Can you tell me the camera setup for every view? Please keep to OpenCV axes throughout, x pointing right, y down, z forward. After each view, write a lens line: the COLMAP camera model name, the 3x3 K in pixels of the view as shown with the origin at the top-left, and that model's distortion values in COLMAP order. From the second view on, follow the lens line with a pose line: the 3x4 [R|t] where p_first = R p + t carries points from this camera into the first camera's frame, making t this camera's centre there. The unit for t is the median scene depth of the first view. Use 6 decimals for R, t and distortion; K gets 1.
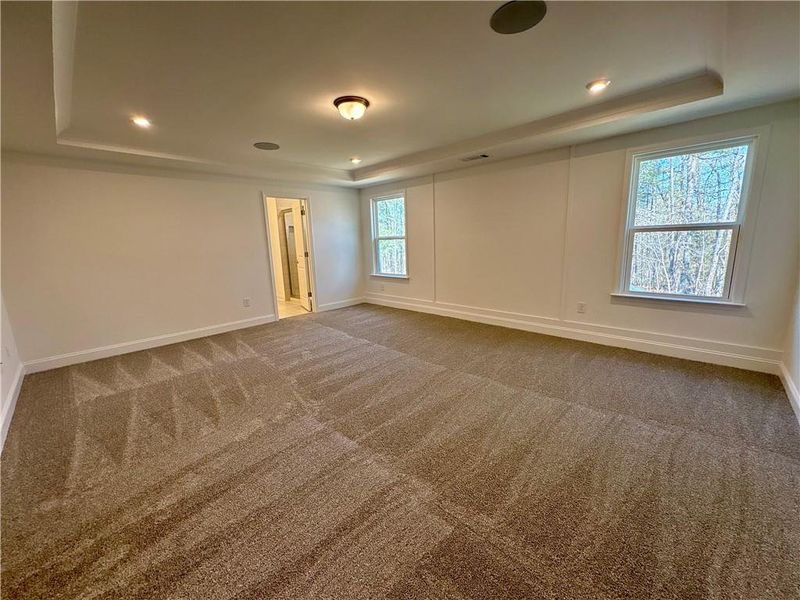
lens RADIAL K [[321.2, 0, 399.1], [0, 321.2, 300.2], [0, 0, 1]] dist [0.001399, -0.000157]
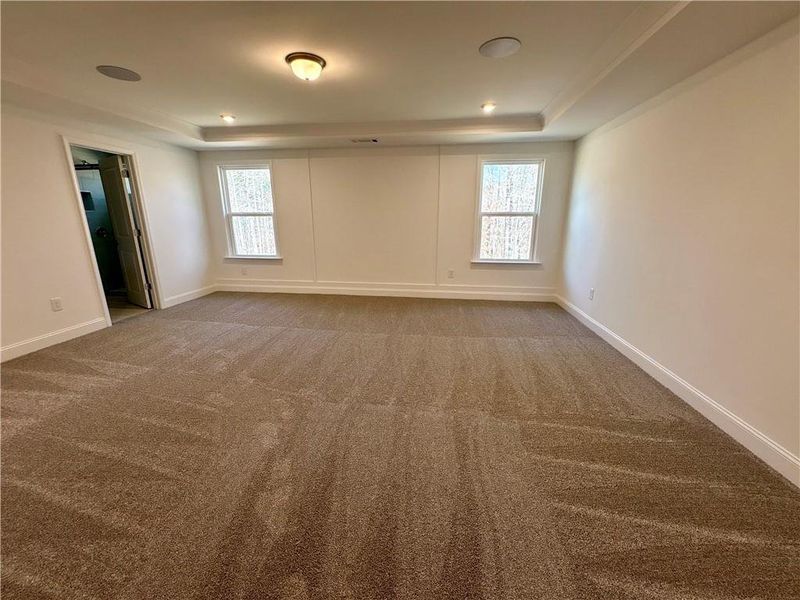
lens RADIAL K [[321.2, 0, 399.1], [0, 321.2, 300.2], [0, 0, 1]] dist [0.001399, -0.000157]
pose [[0.804265, -0.118643, 0.582306, -0.355420], [0.085814, 0.992785, 0.083753, 0.003049], [-0.588042, -0.017390, 0.808644, 0.061301]]
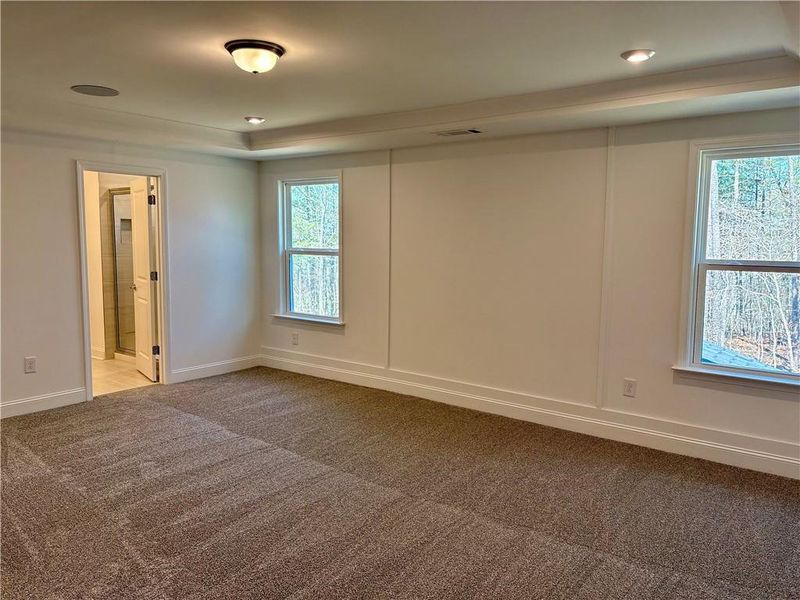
lens RADIAL K [[605.5, 0, 399.1], [0, 605.5, 298.6], [0, 0, 1]] dist [0.043556, -0.039153]
pose [[0.992525, 0.031308, 0.117956, 0.000850], [-0.020790, 0.995782, -0.089364, -0.030192], [-0.120256, 0.086244, 0.988990, -0.083571]]
